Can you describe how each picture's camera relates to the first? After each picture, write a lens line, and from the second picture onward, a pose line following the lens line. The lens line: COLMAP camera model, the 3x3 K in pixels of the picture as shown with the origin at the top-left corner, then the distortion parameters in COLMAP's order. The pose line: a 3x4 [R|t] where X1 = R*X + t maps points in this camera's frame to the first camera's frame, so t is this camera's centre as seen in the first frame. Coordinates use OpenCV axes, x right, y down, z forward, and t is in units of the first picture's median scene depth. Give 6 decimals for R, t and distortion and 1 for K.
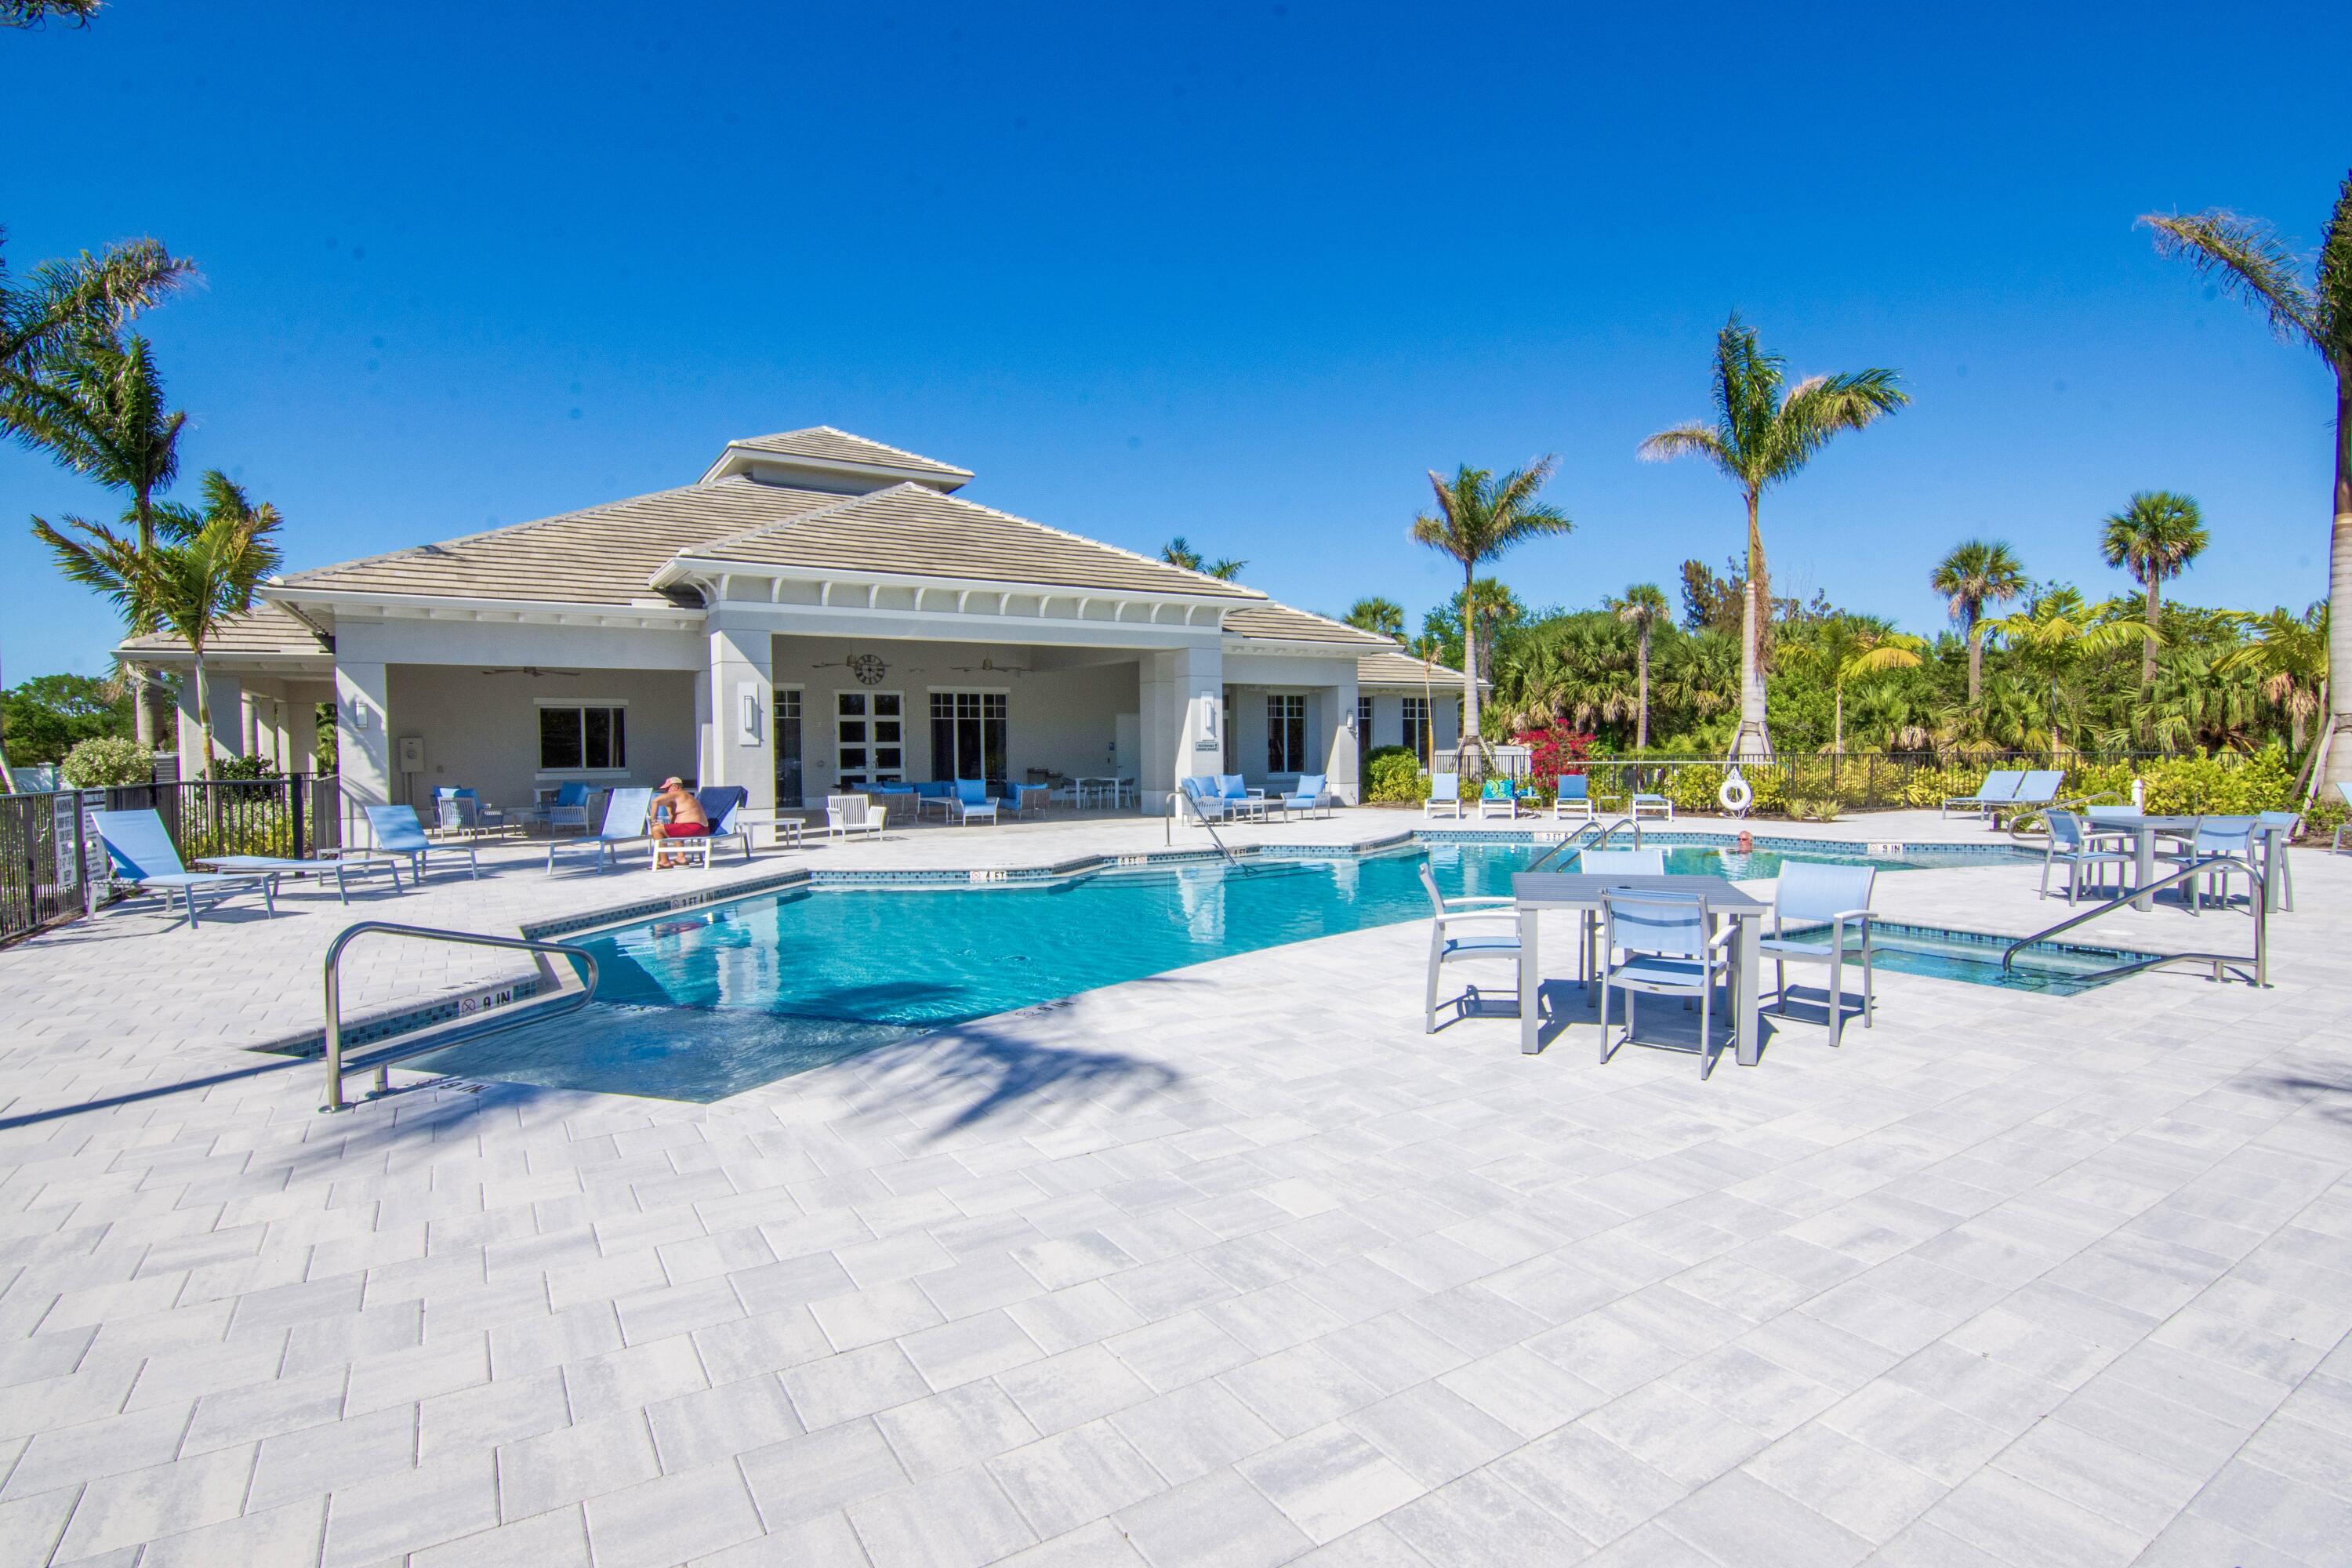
lens RADIAL K [[1139.6, 0, 1174.8], [0, 1139.6, 779.1], [0, 0, 1]] dist [-0.004997, -0.014102]
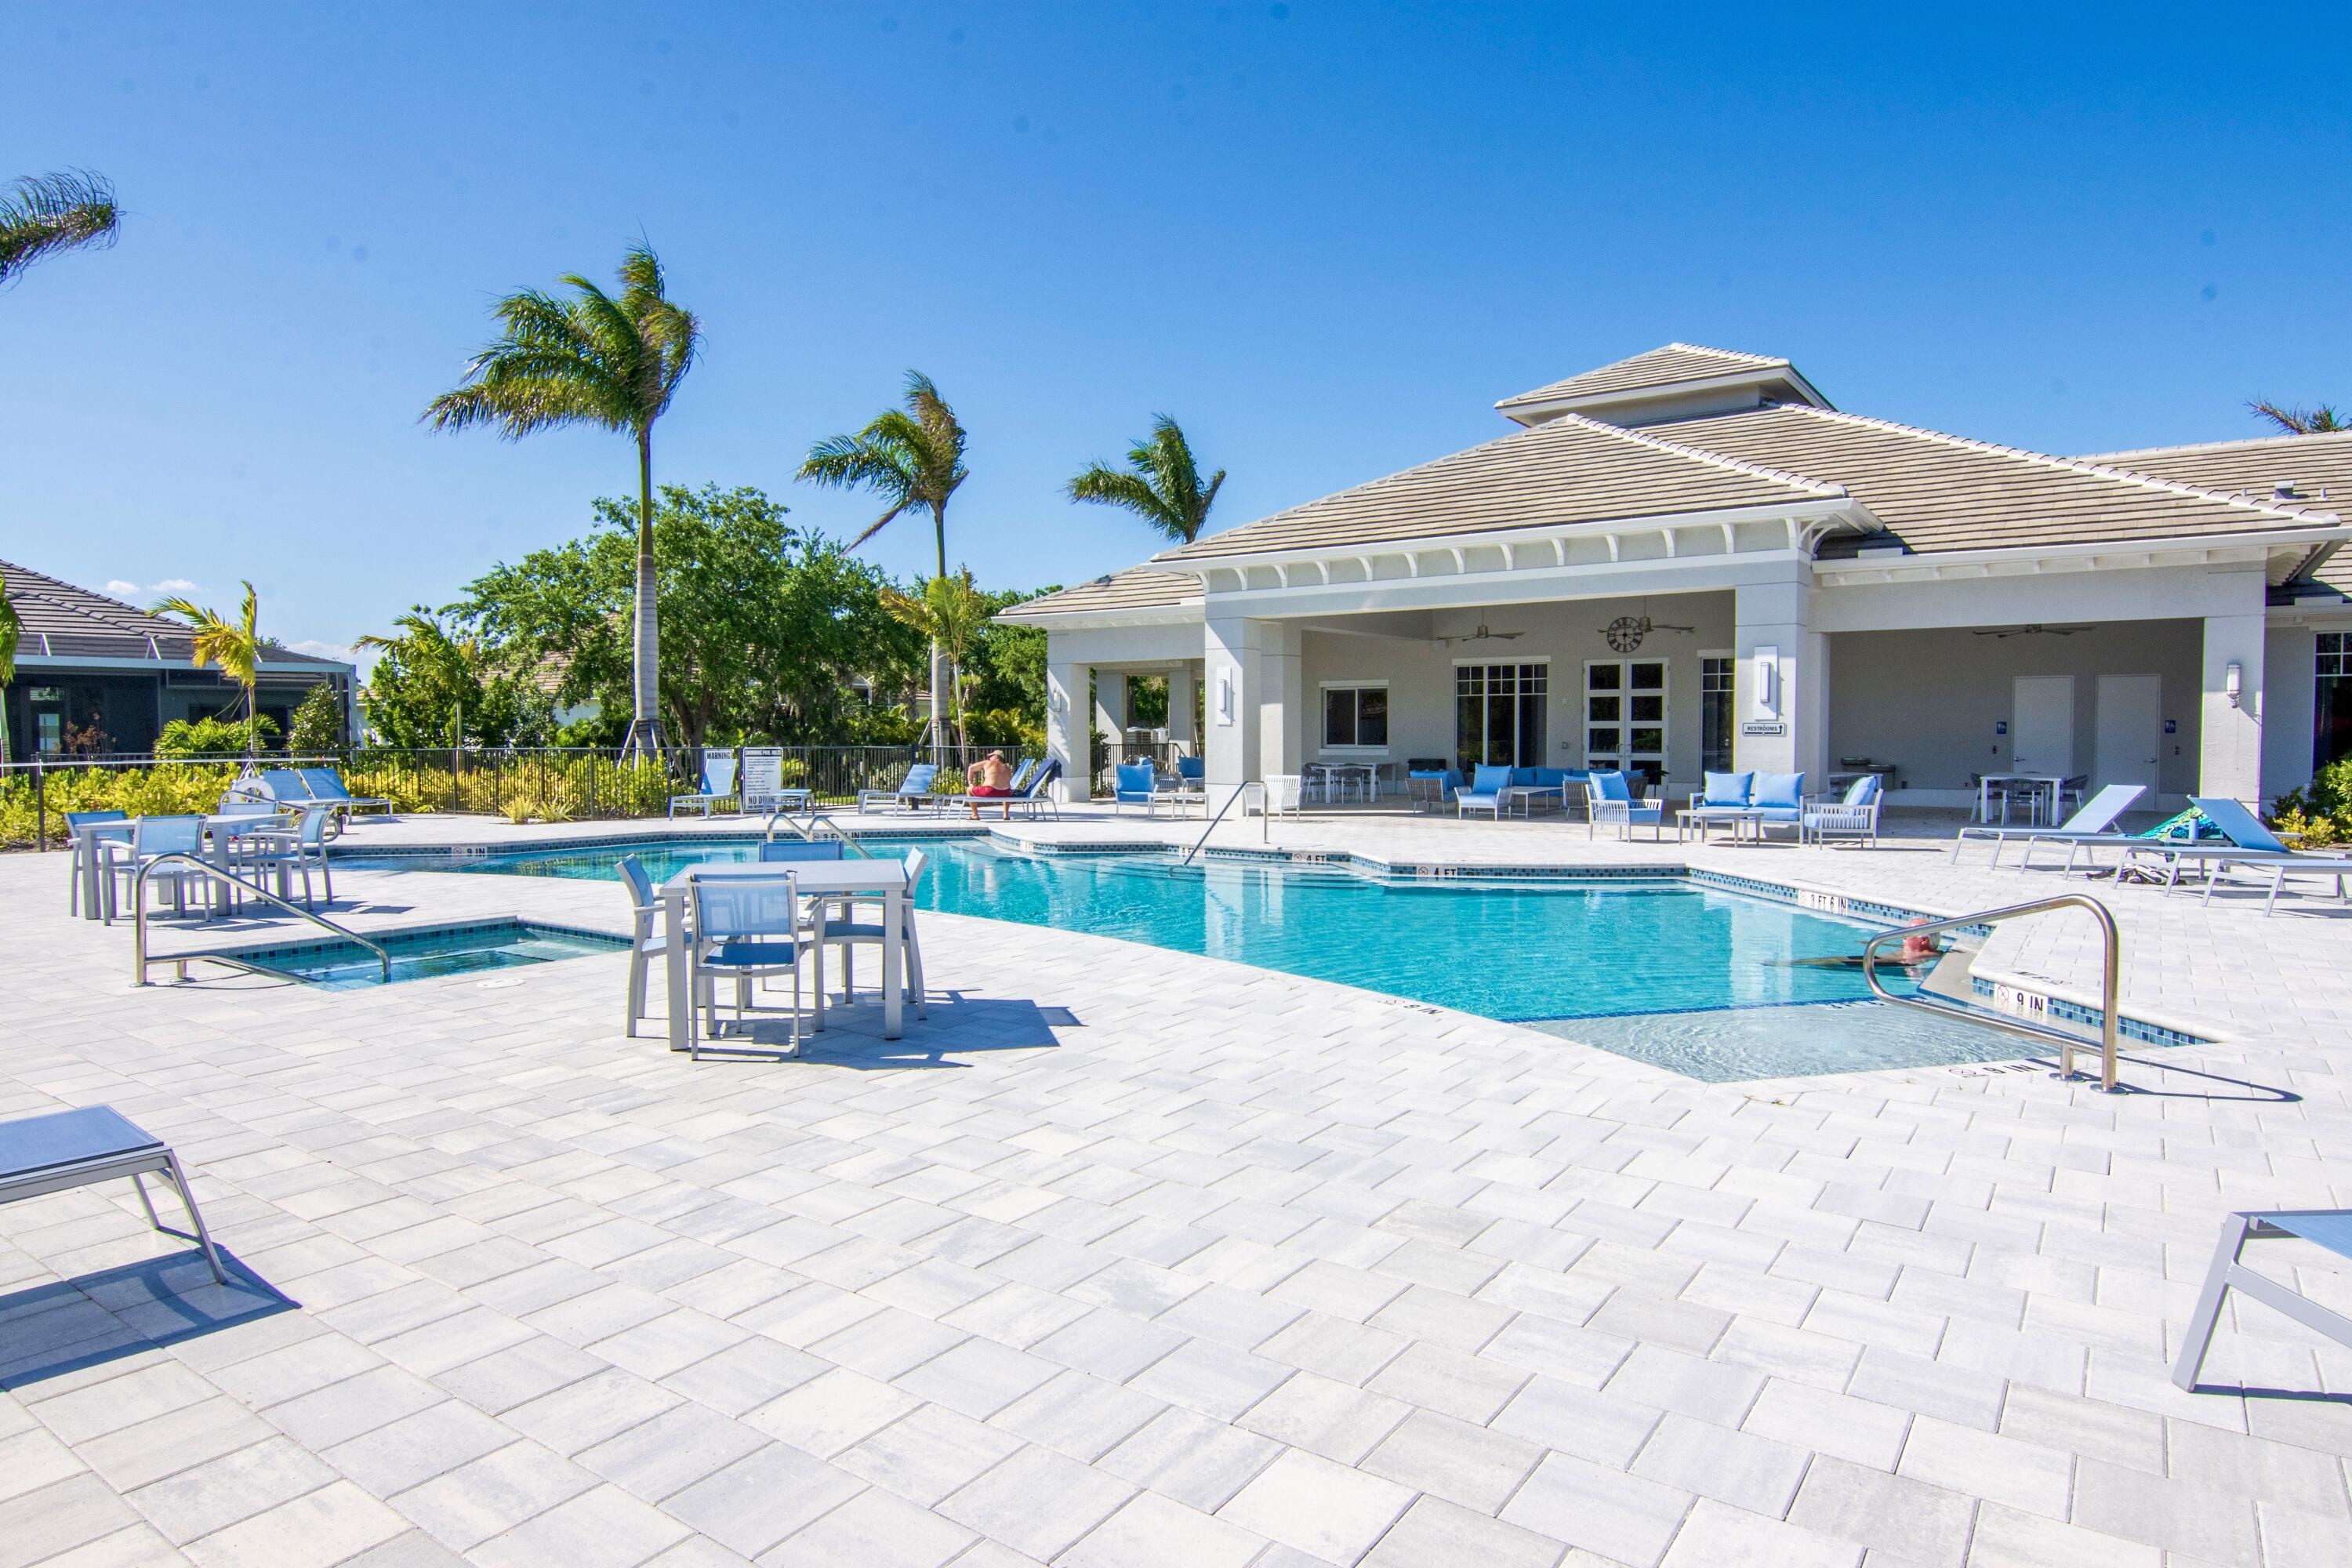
lens RADIAL K [[1370.7, 0, 1176.0], [0, 1370.7, 784.0], [0, 0, 1]] dist [-0.002911, -0.000224]
pose [[0.380454, 0.044259, -0.923740, 0.667815], [-0.028282, 0.998944, 0.036214, -0.016228], [0.924367, 0.012348, 0.381304, 0.377919]]
